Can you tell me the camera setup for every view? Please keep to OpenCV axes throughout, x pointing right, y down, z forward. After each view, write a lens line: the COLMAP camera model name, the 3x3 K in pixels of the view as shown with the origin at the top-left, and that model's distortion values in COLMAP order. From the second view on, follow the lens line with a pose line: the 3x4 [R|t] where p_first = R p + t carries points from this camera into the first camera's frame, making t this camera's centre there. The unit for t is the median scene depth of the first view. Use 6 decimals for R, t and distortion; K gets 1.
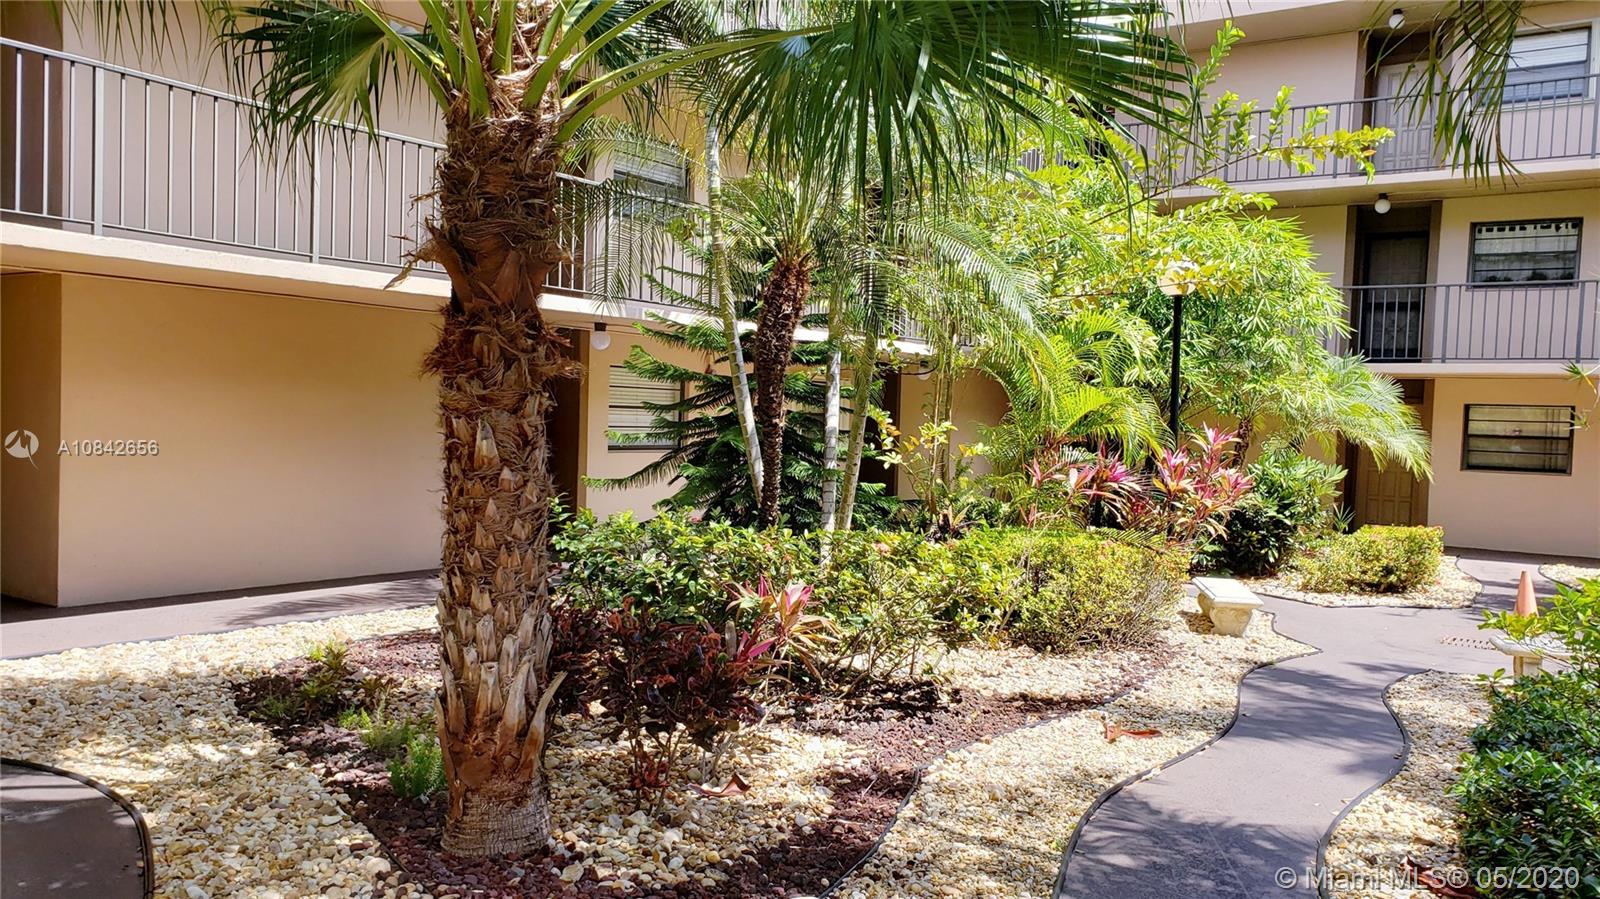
lens RADIAL K [[1273.1, 0, 798.8], [0, 1273.1, 452.4], [0, 0, 1]] dist [0.009532, 0.028622]
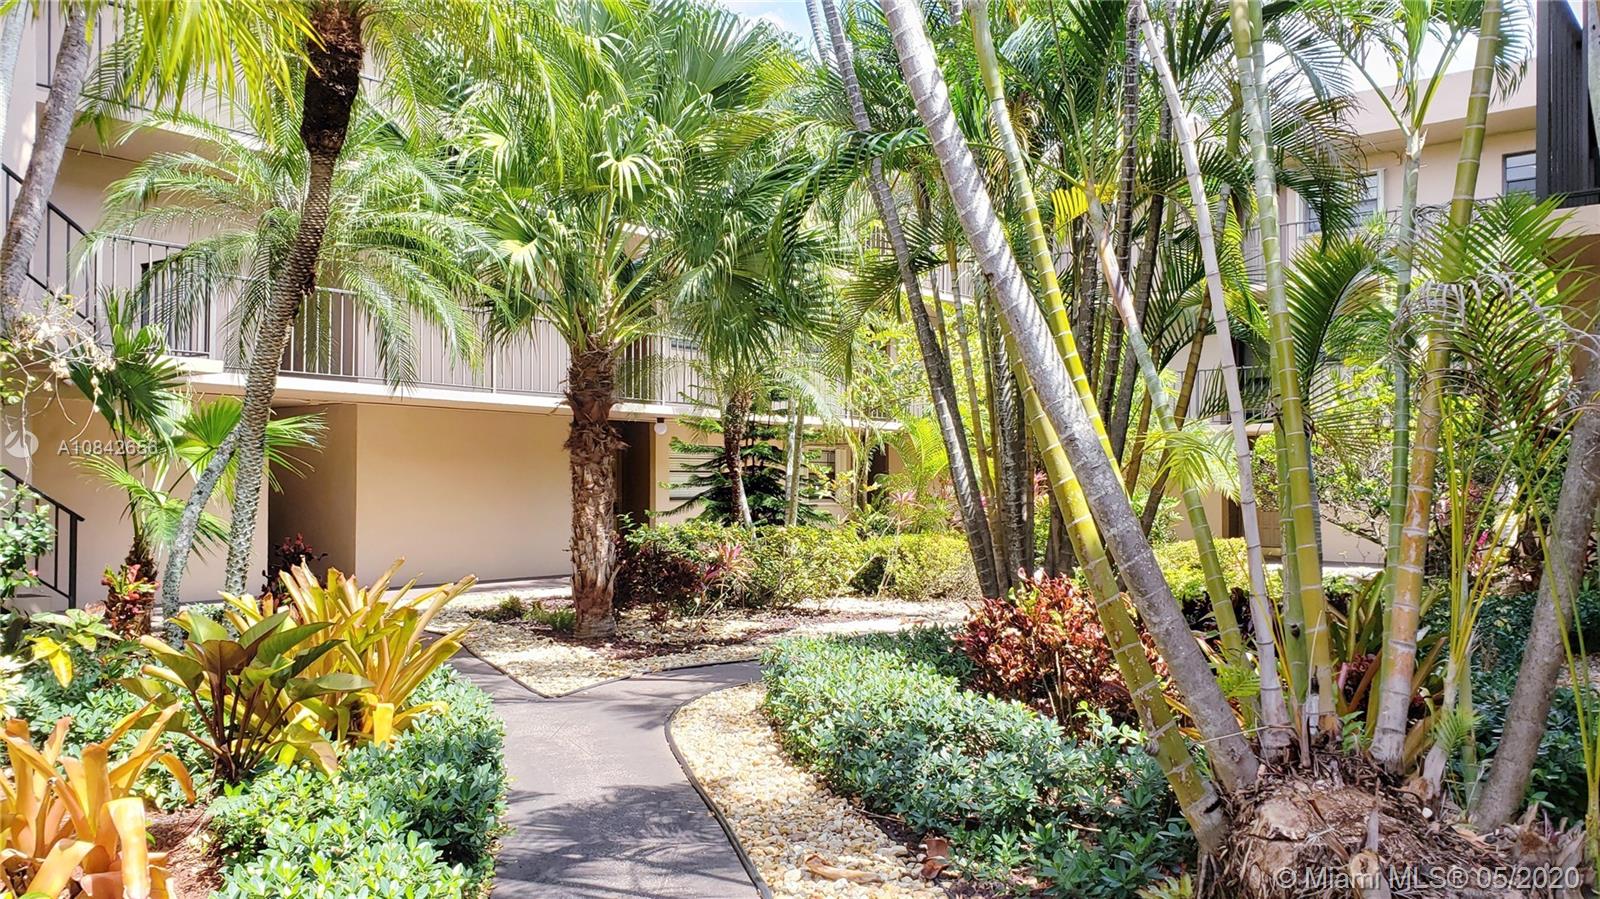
lens RADIAL K [[1273.1, 0, 801.0], [0, 1273.1, 451.5], [0, 0, 1]] dist [0.009532, 0.028622]
pose [[0.996388, -0.032319, -0.078524, 0.372267], [0.027549, 0.997752, -0.061083, 0.109486], [0.080322, 0.058699, 0.995039, -1.471779]]
